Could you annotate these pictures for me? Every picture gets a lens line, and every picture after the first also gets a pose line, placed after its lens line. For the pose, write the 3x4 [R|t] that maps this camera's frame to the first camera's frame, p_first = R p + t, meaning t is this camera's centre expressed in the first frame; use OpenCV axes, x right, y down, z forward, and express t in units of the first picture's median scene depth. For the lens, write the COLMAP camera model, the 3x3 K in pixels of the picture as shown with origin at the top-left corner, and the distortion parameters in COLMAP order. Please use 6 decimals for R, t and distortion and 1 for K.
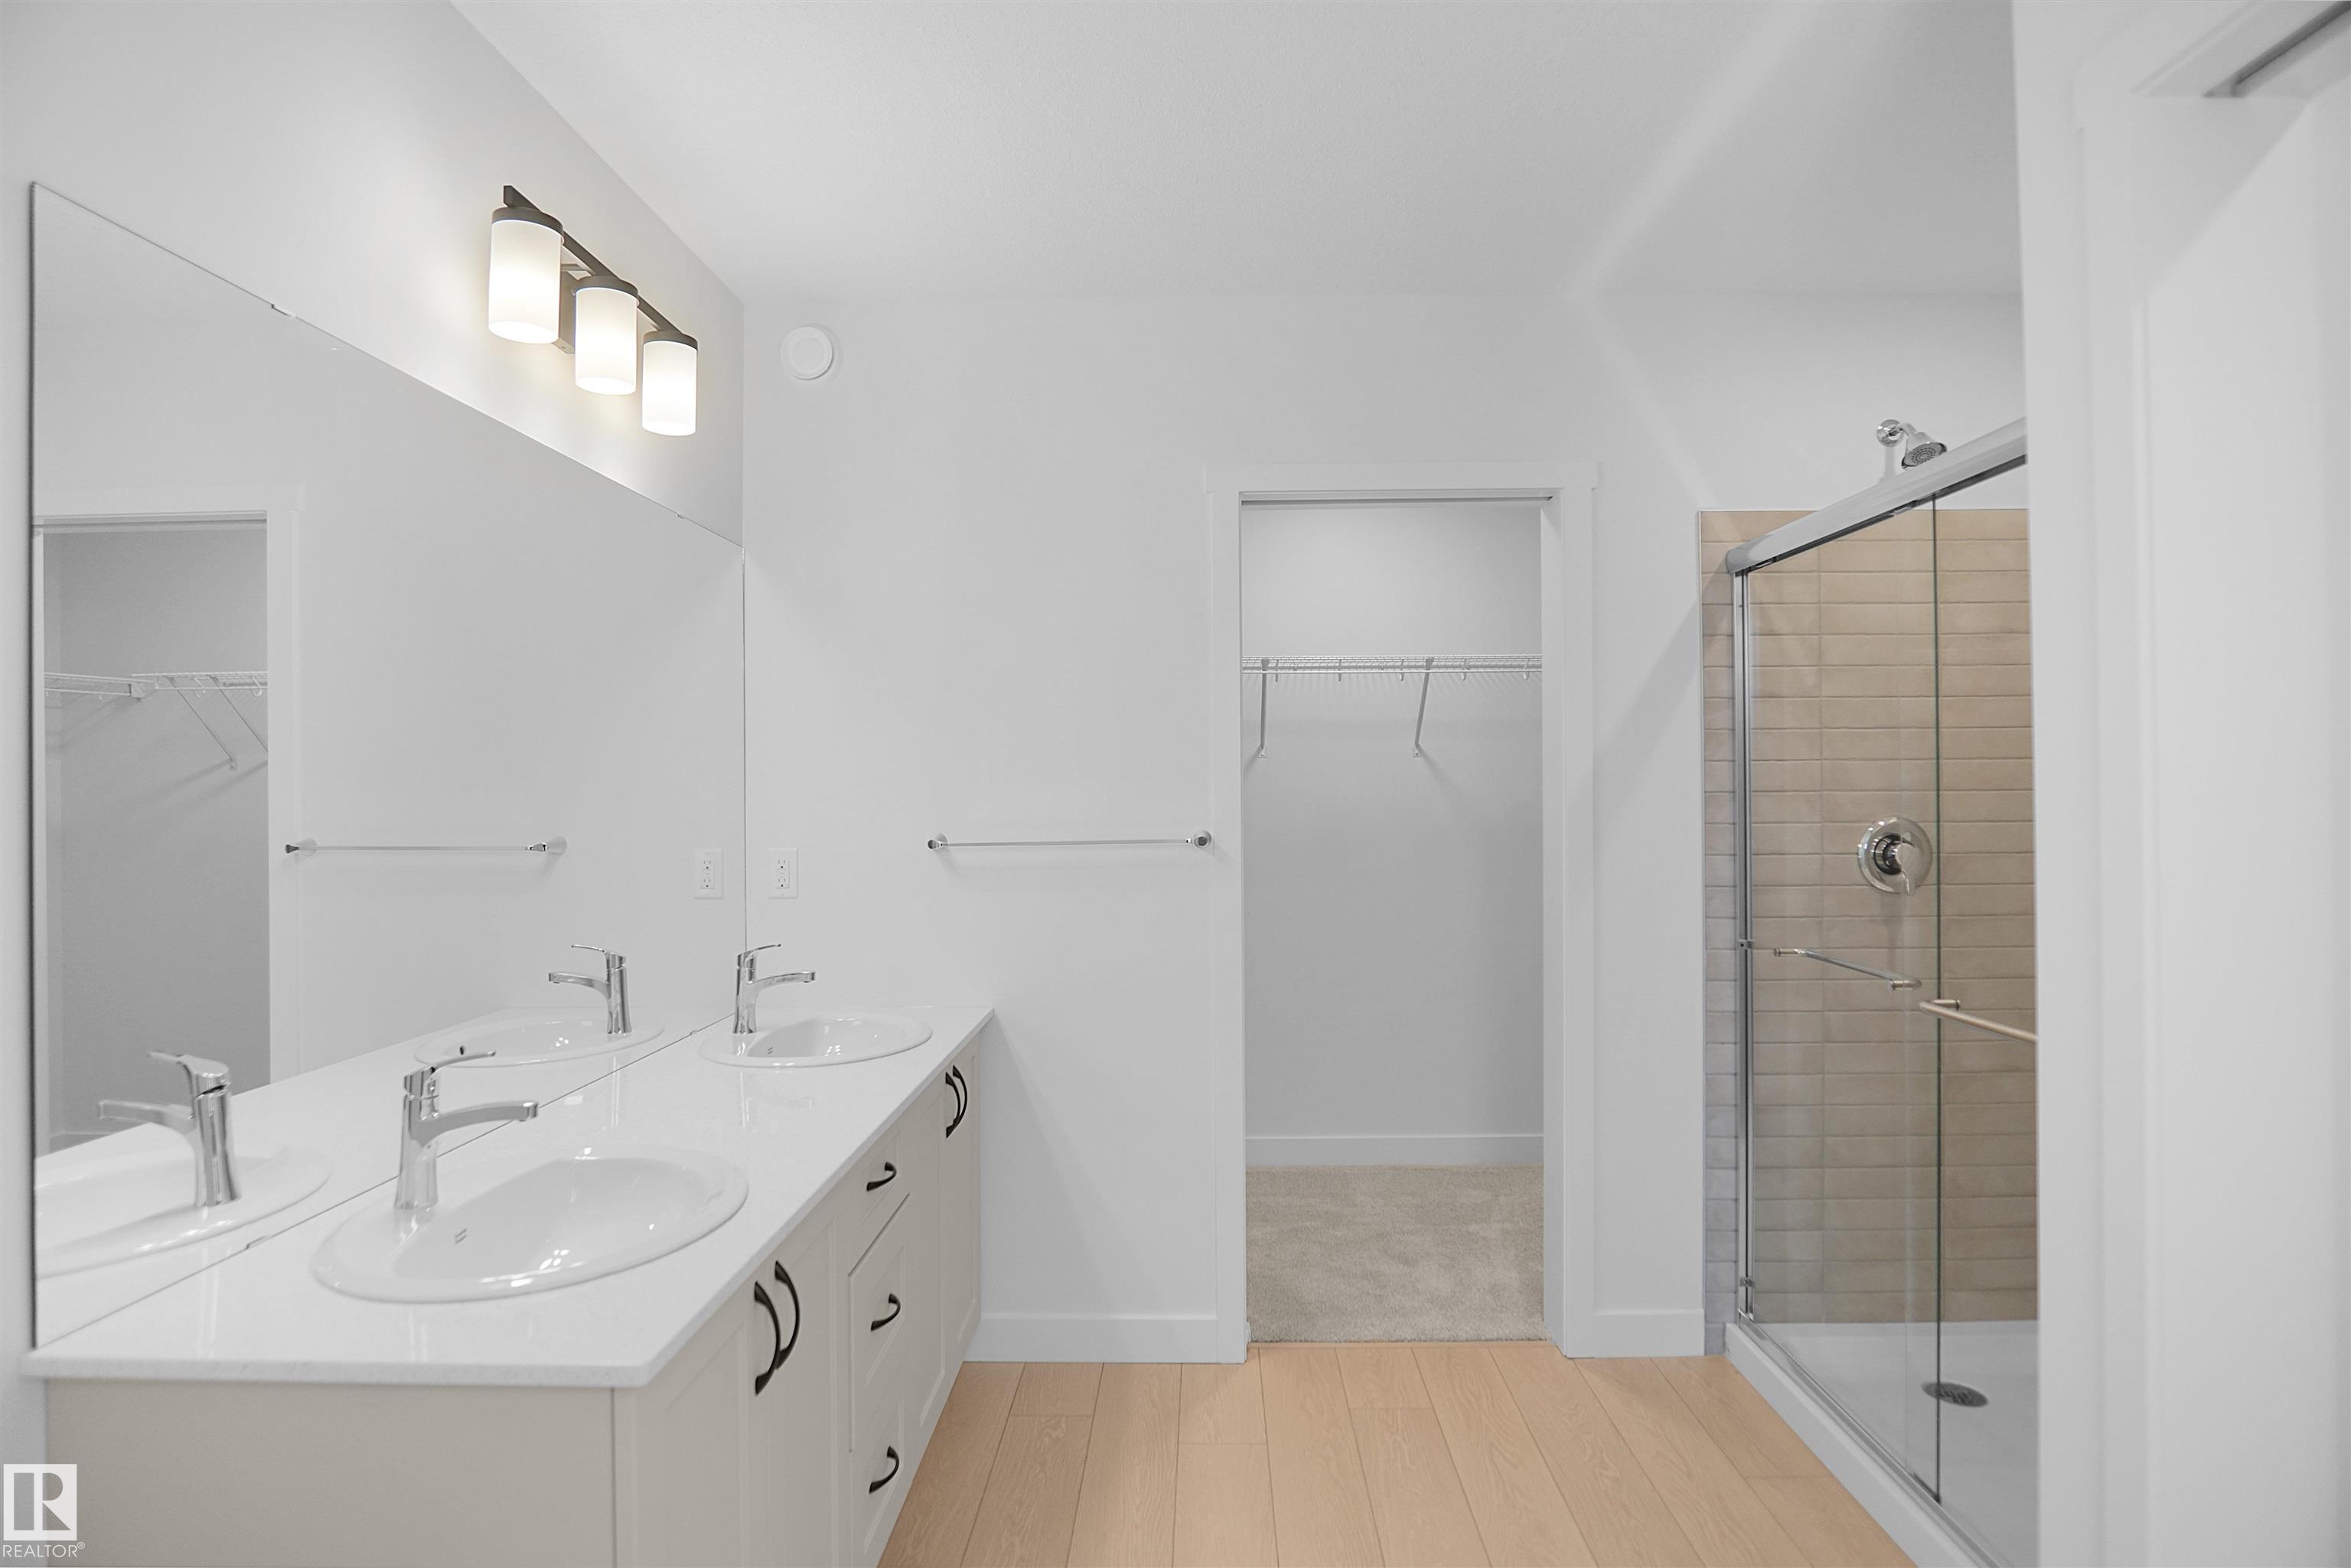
lens RADIAL K [[1266.6, 0, 1183.9], [0, 1266.6, 794.0], [0, 0, 1]] dist [-0.025988, 0.001950]
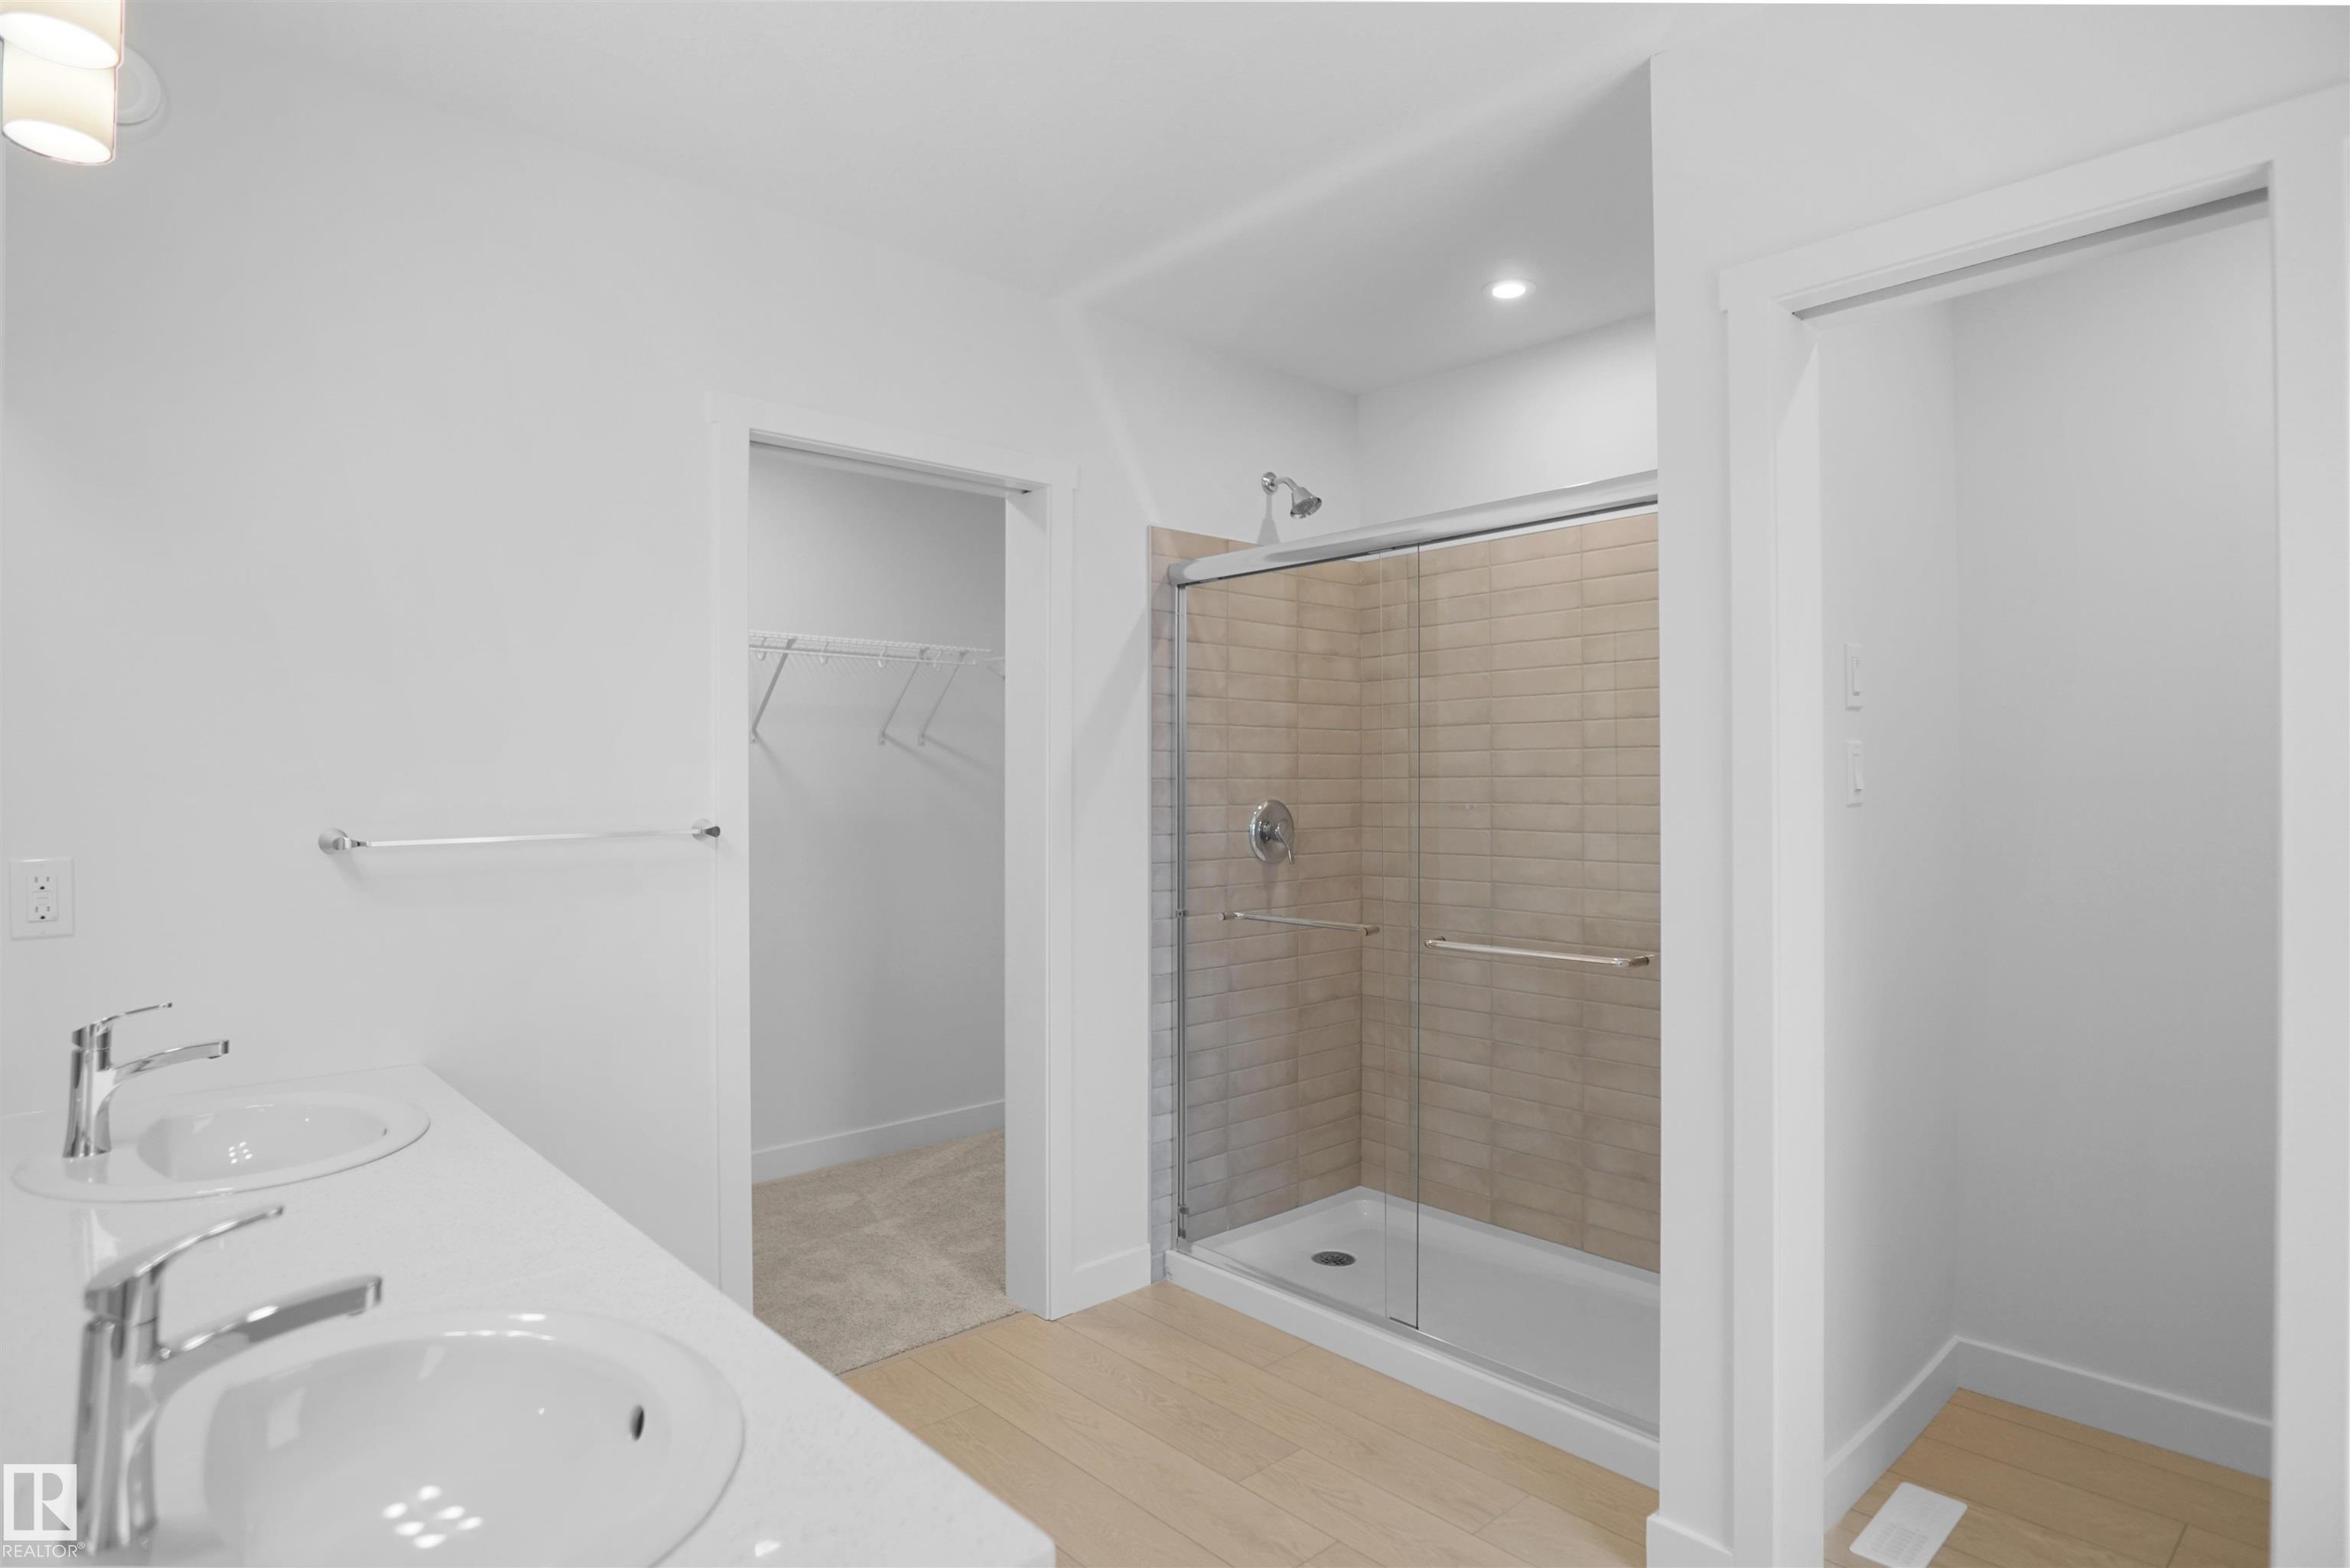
lens RADIAL K [[1266.0, 0, 1183.4], [0, 1266.0, 794.0], [0, 0, 1]] dist [-0.025988, 0.001950]
pose [[0.729126, -0.001588, 0.684378, -0.332093], [0.001836, 0.999998, 0.000363, 0.011706], [-0.684377, 0.000992, 0.729127, 0.165147]]
